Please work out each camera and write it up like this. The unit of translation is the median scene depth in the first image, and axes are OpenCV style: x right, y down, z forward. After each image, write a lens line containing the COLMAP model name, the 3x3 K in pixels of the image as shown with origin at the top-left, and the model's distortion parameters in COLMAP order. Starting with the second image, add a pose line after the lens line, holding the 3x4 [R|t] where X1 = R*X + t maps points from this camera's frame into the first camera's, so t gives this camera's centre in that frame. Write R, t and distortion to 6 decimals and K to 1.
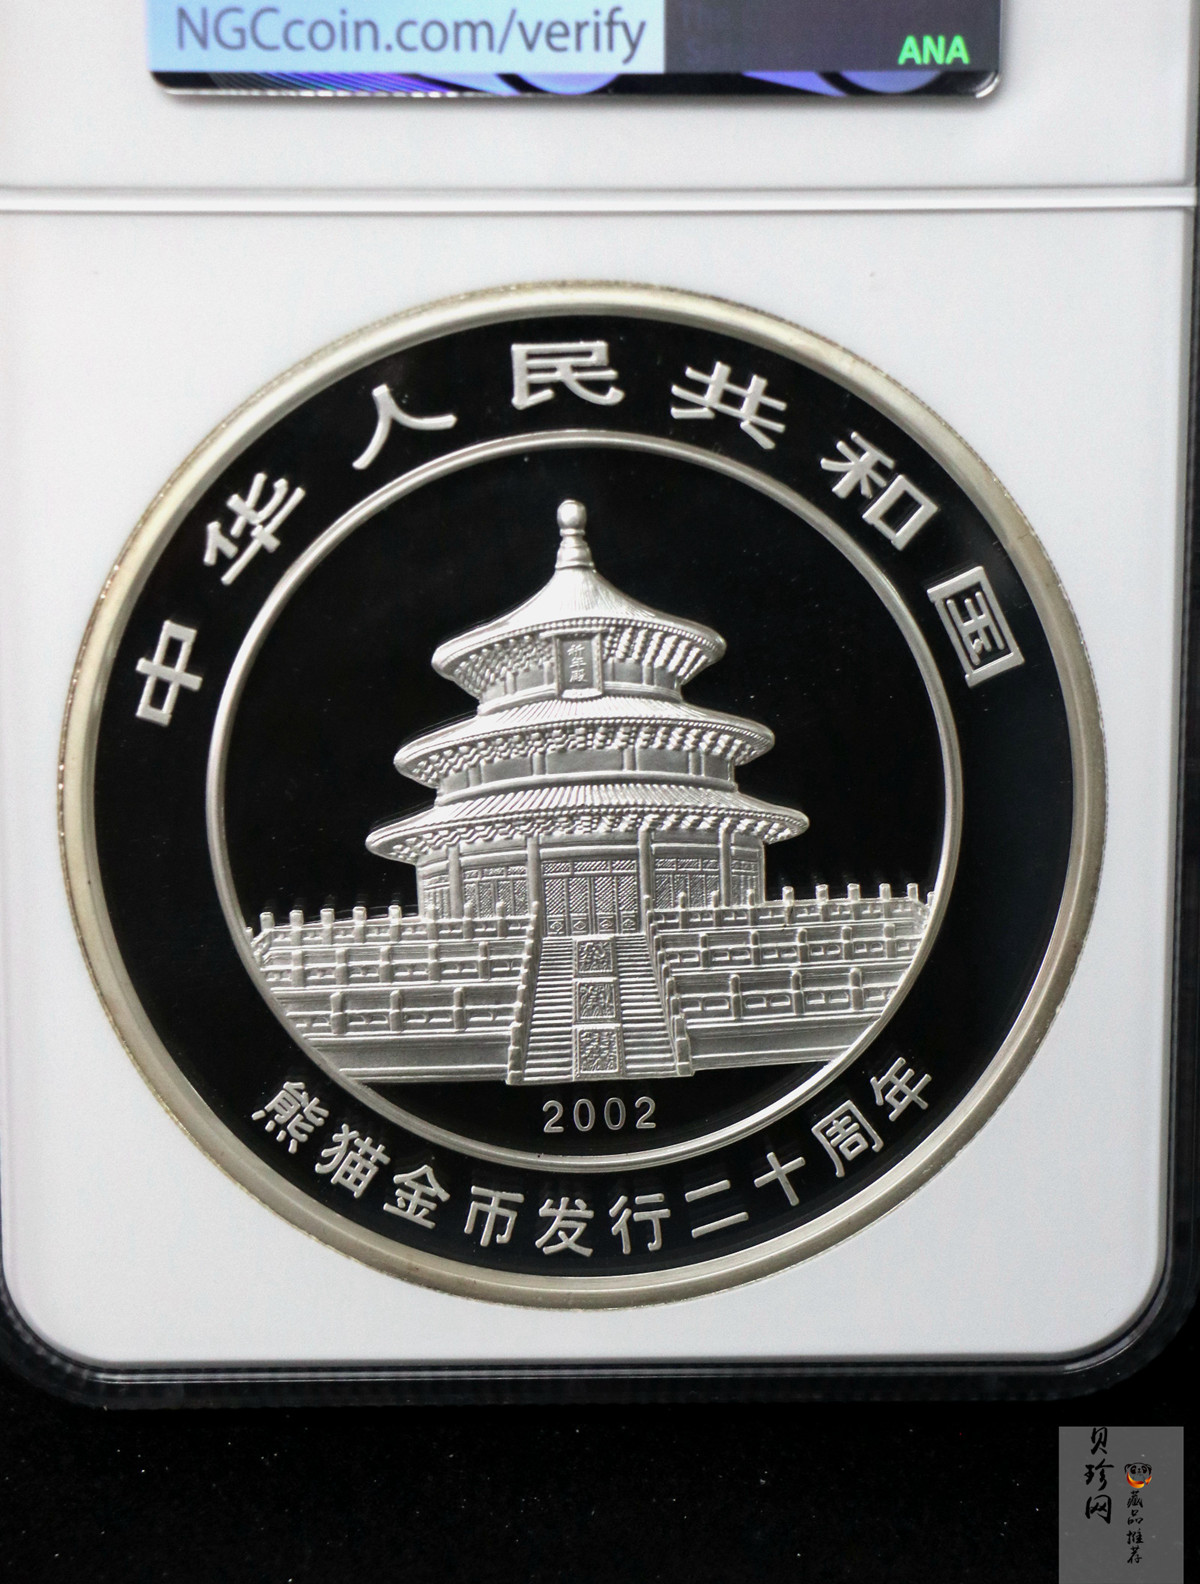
lens RADIAL K [[3540.0, 0, 604.2], [0, 3540.0, 790.3], [0, 0, 1]] dist [0.212472, 0.000000]
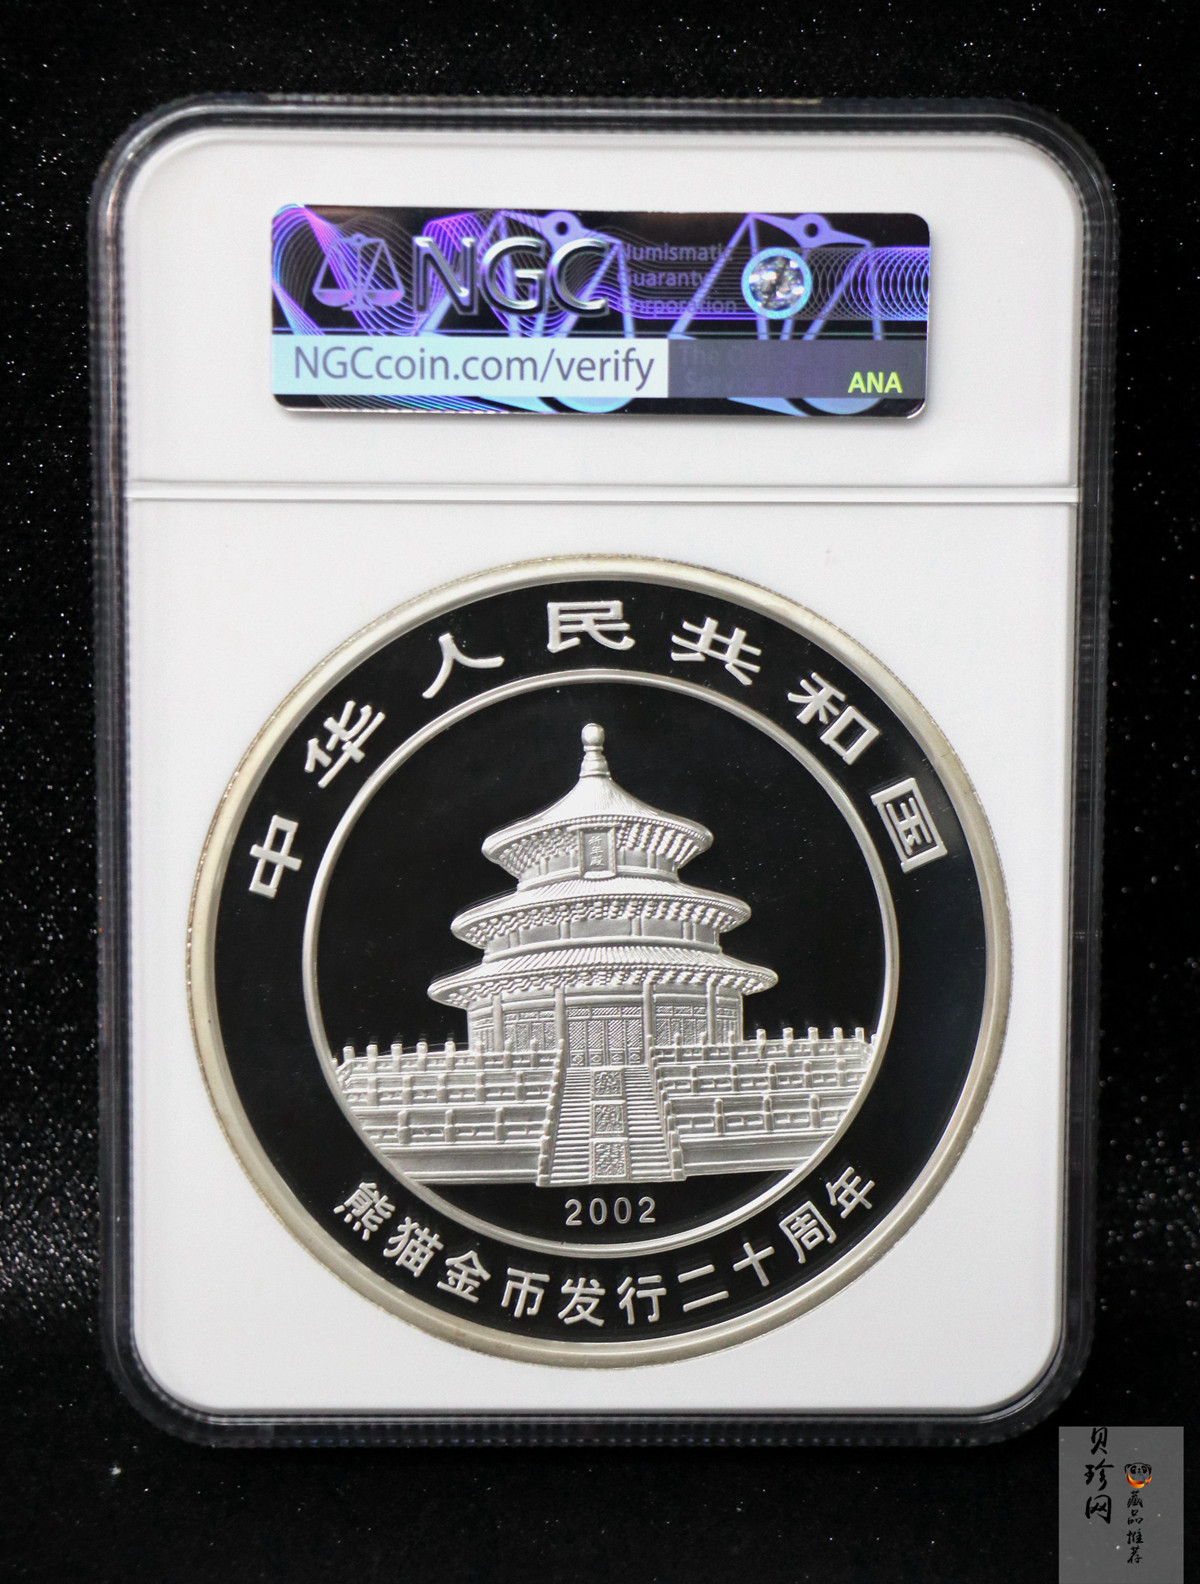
lens RADIAL K [[3540.0, 0, 595.6], [0, 3540.0, 792.1], [0, 0, 1]] dist [0.212472, 0.000000]
pose [[0.999920, 0.009042, -0.008881, 0.003260], [-0.009794, 0.996014, -0.088656, 0.055701], [0.008044, 0.088736, 0.996023, -0.268238]]
